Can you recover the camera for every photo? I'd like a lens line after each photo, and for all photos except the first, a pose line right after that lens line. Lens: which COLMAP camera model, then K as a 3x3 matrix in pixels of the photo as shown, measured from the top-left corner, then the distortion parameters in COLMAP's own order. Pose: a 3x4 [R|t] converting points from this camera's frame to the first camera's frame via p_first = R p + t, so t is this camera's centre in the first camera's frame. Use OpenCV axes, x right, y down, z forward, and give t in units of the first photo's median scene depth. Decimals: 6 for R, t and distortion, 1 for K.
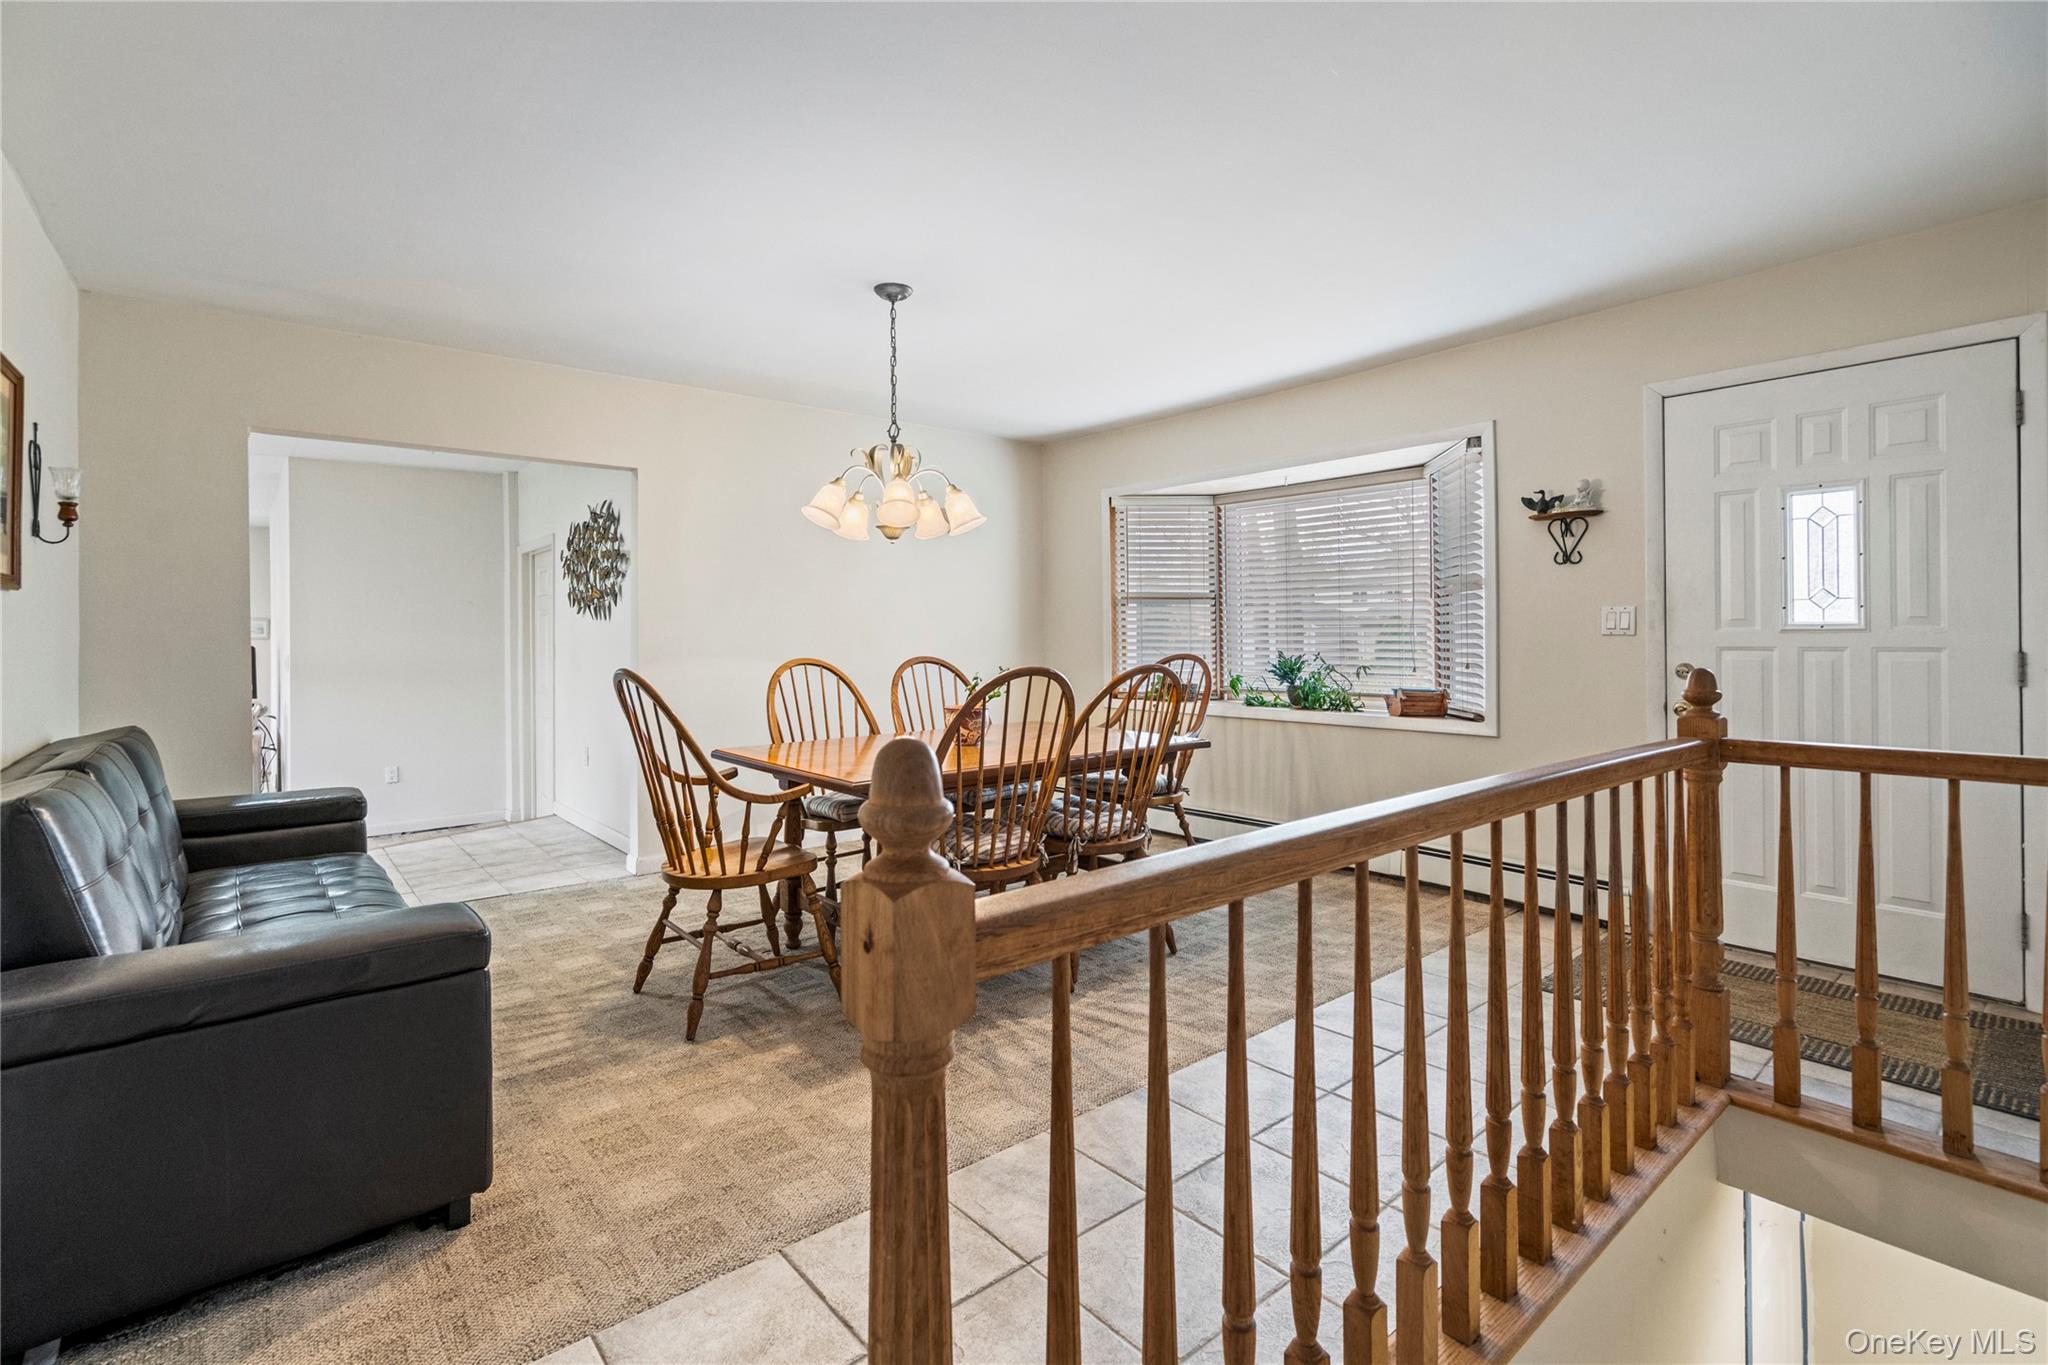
lens RADIAL K [[952.9, 0, 1016.0], [0, 952.9, 615.1], [0, 0, 1]] dist [0.003933, 0.000961]
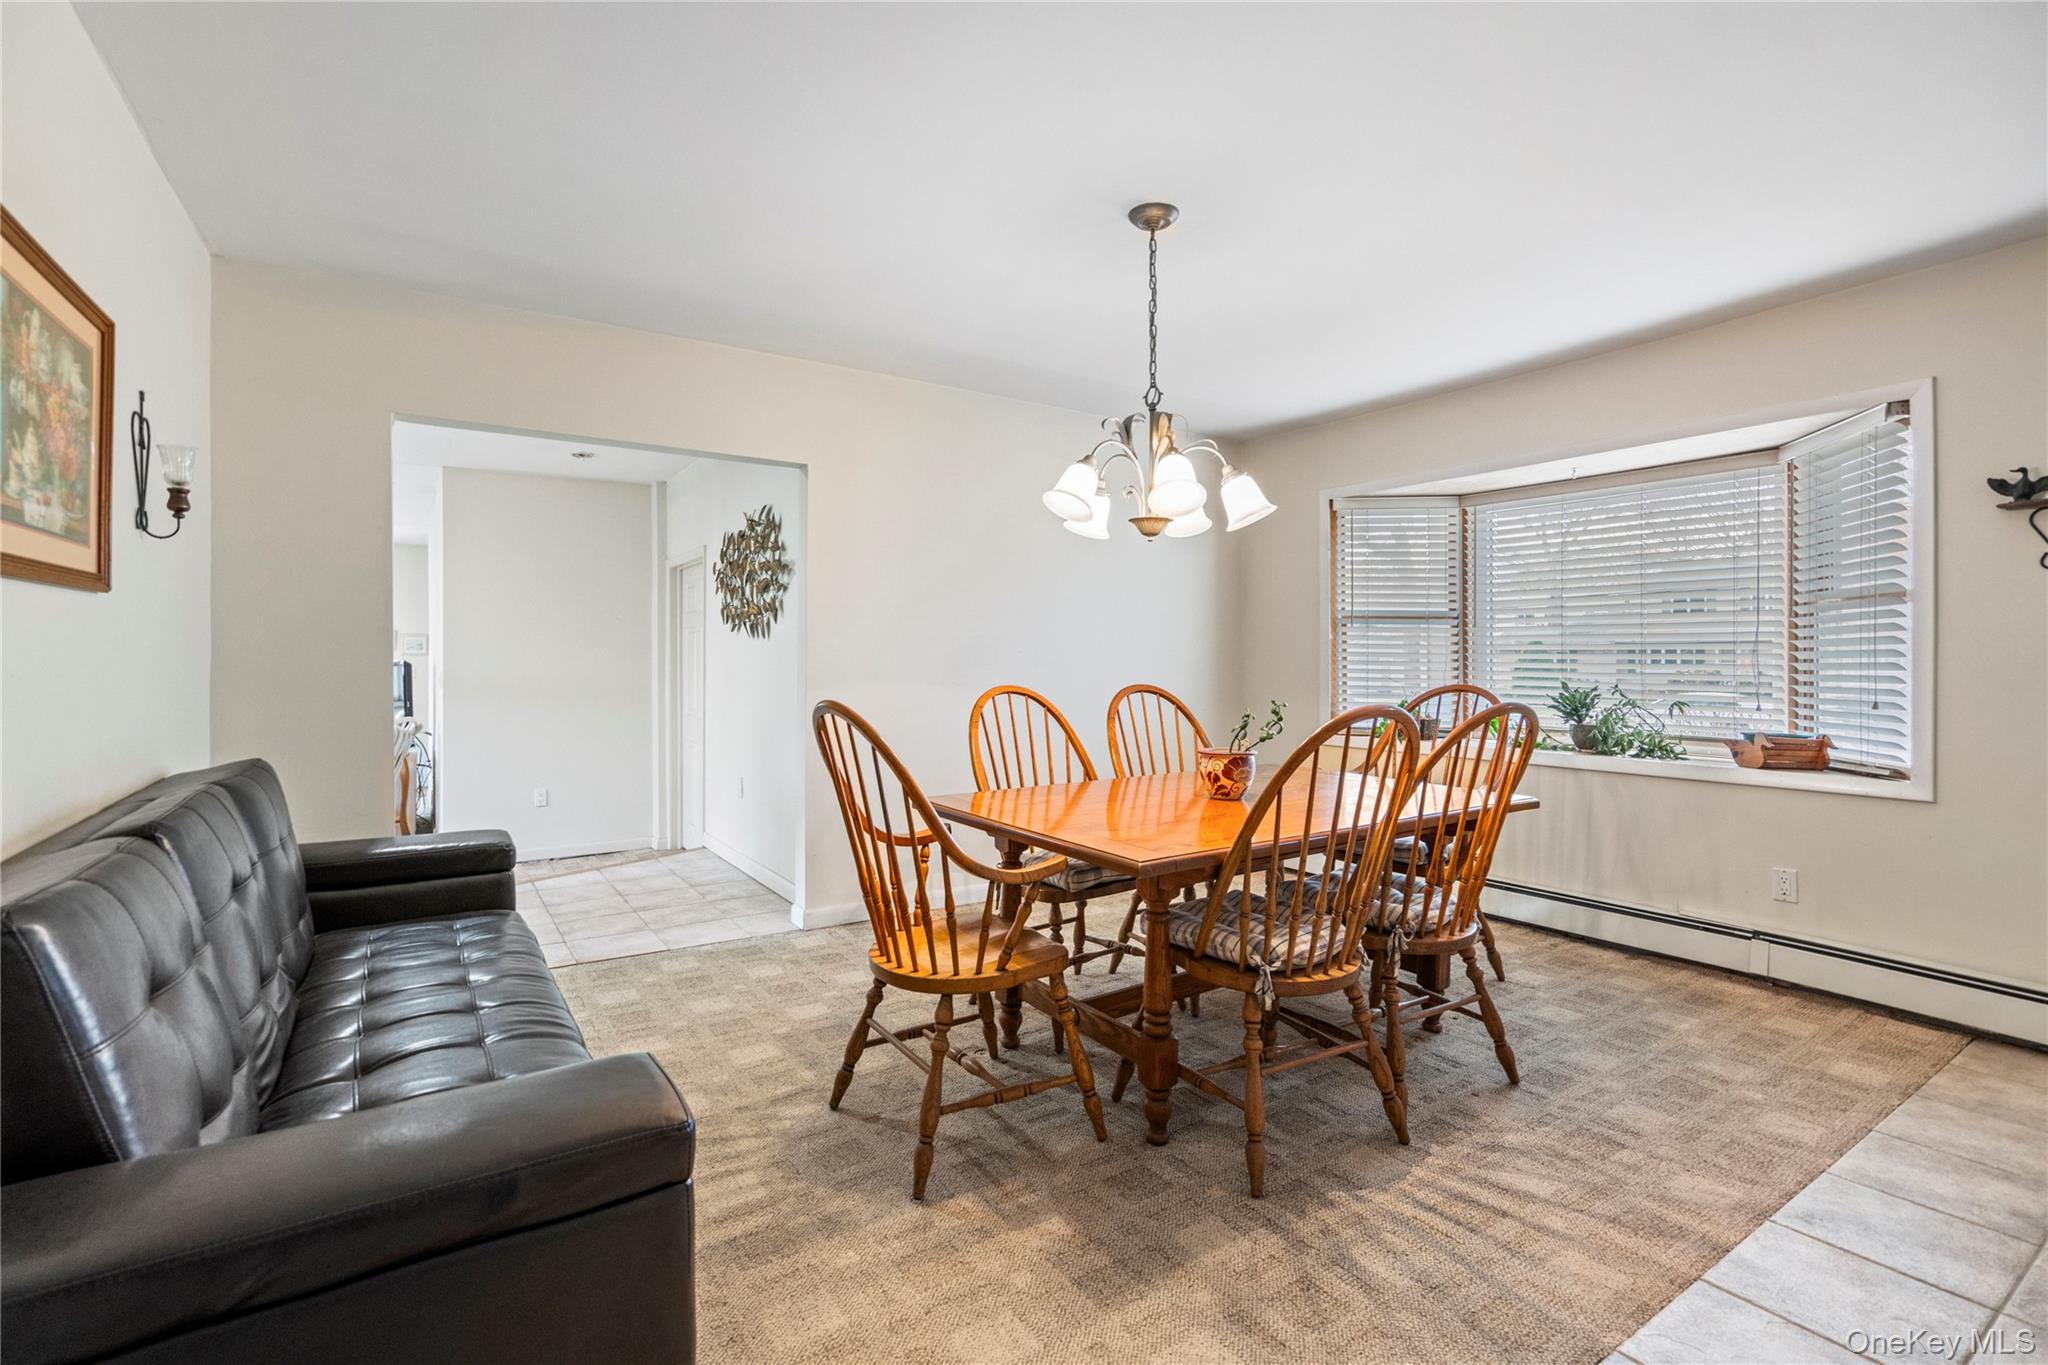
lens RADIAL K [[939.0, 0, 1018.0], [0, 939.0, 639.7], [0, 0, 1]] dist [-0.000281, 0.000076]
pose [[0.994254, 0.007075, -0.106816, -0.153911], [-0.006801, 0.999973, 0.002924, 0.003689], [0.106834, -0.002181, 0.994274, 0.226706]]
